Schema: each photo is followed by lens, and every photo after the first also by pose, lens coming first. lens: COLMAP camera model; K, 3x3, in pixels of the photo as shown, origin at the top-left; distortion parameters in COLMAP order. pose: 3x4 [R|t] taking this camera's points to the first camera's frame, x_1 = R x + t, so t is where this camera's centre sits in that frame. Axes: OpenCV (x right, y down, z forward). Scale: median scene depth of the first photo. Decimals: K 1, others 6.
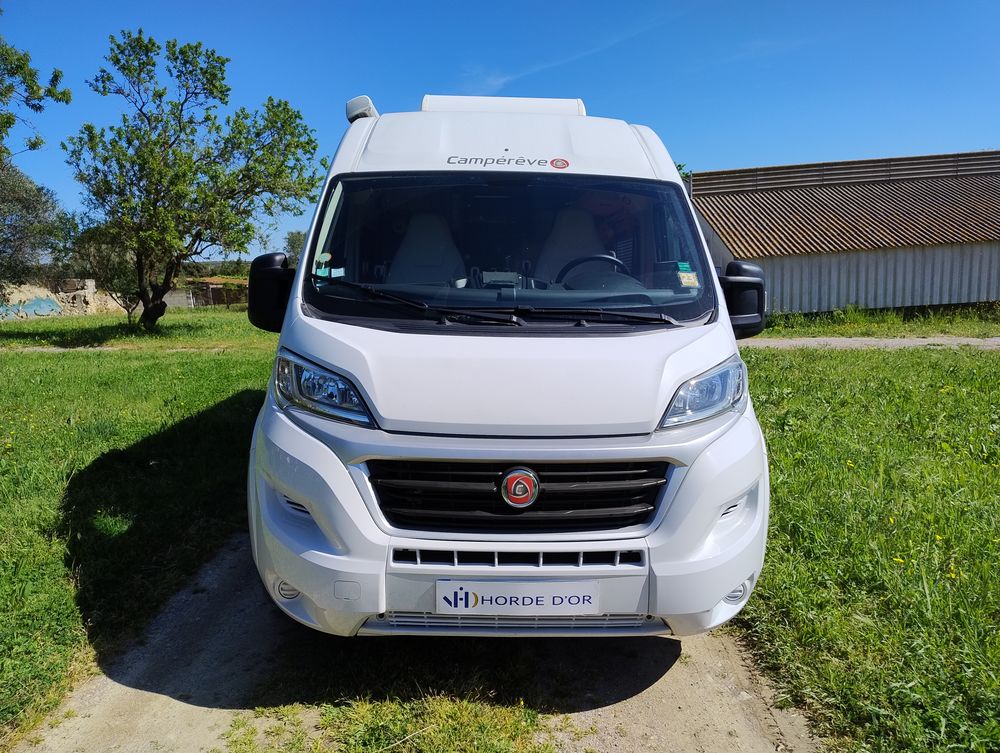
lens RADIAL K [[692.4, 0, 505.6], [0, 692.4, 379.7], [0, 0, 1]] dist [0.022910, -0.005135]
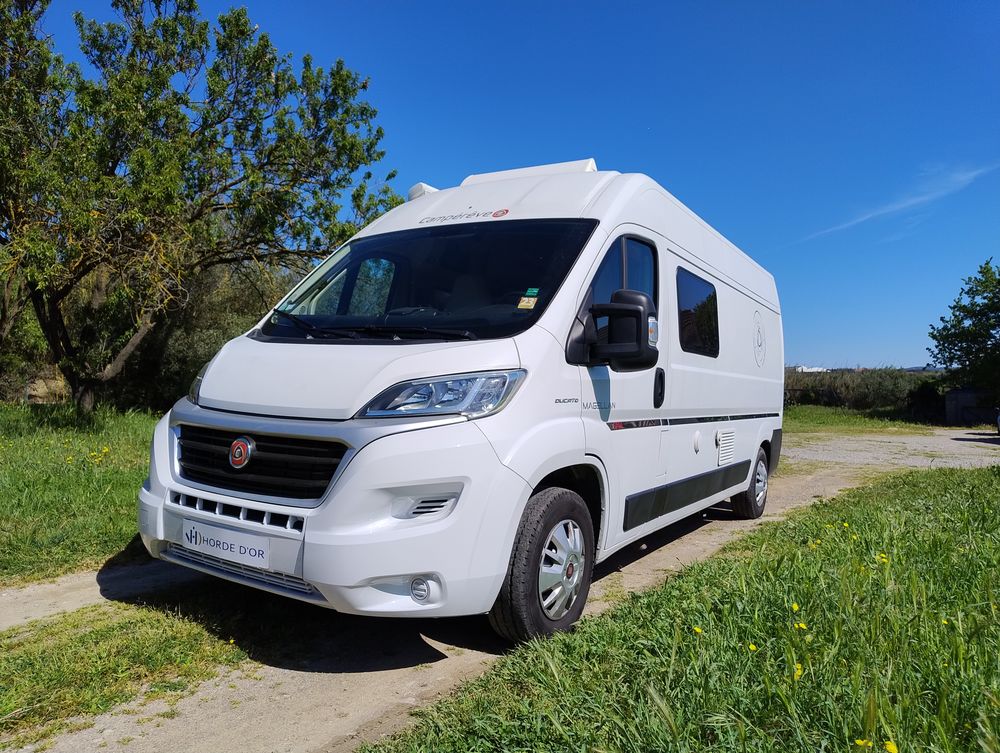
lens RADIAL K [[692.4, 0, 500.1], [0, 692.4, 377.6], [0, 0, 1]] dist [0.022910, -0.005135]
pose [[0.836048, 0.023635, -0.548147, 1.062913], [-0.108551, 0.986448, -0.123031, 0.125584], [0.537810, 0.162362, 0.827284, 0.208471]]
